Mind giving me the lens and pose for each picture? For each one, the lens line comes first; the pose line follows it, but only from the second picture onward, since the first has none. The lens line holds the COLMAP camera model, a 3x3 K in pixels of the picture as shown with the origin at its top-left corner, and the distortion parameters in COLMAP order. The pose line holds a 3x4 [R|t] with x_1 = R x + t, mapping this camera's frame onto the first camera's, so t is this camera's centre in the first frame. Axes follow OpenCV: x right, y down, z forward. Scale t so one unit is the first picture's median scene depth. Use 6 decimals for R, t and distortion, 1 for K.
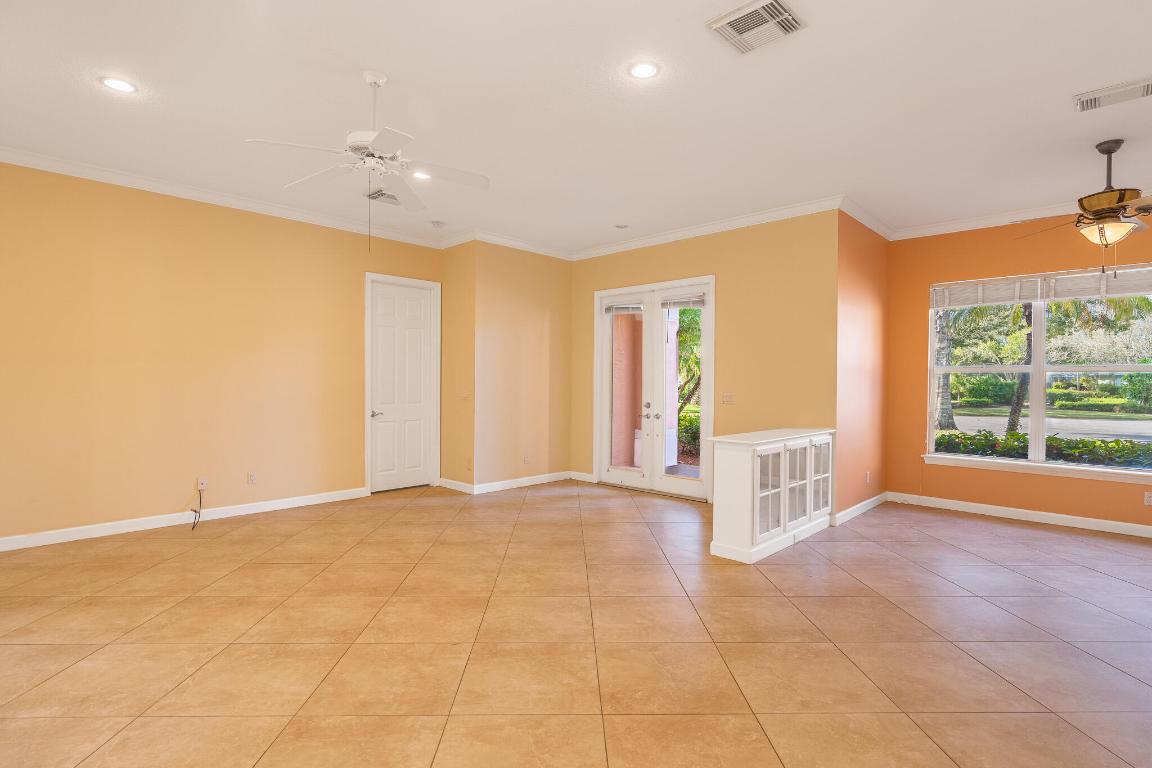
lens RADIAL K [[560.4, 0, 574.8], [0, 560.4, 380.4], [0, 0, 1]] dist [-0.011919, 0.001469]
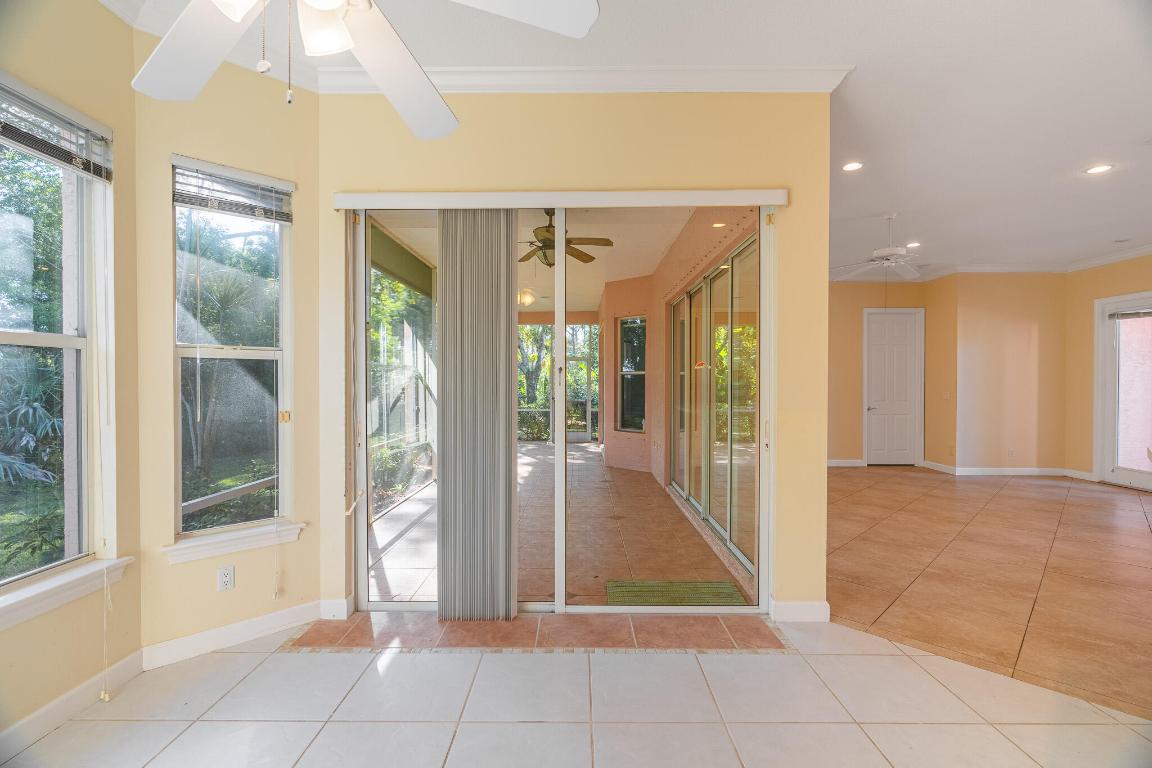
lens RADIAL K [[524.0, 0, 579.3], [0, 524.0, 386.9], [0, 0, 1]] dist [-0.000960, -0.000527]
pose [[0.696698, 0.001176, -0.717364, 0.135448], [0.001383, 0.999995, 0.002983, 0.002772], [0.717364, -0.003070, 0.696692, -0.780187]]
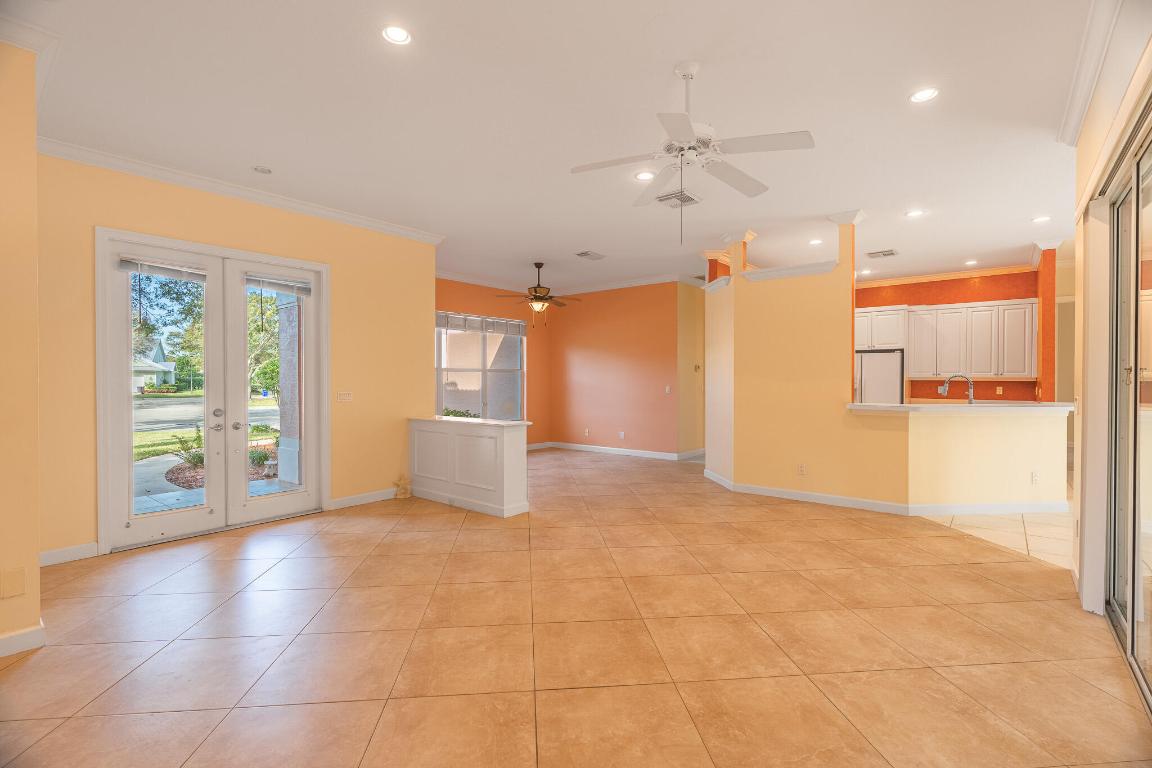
lens RADIAL K [[524.0, 0, 573.5], [0, 524.0, 384.4], [0, 0, 1]] dist [-0.000960, -0.000527]
pose [[-0.083368, -0.020193, 0.996314, -1.136117], [-0.002128, 0.999796, 0.020085, -0.013779], [-0.996517, -0.000446, -0.083394, 1.152552]]
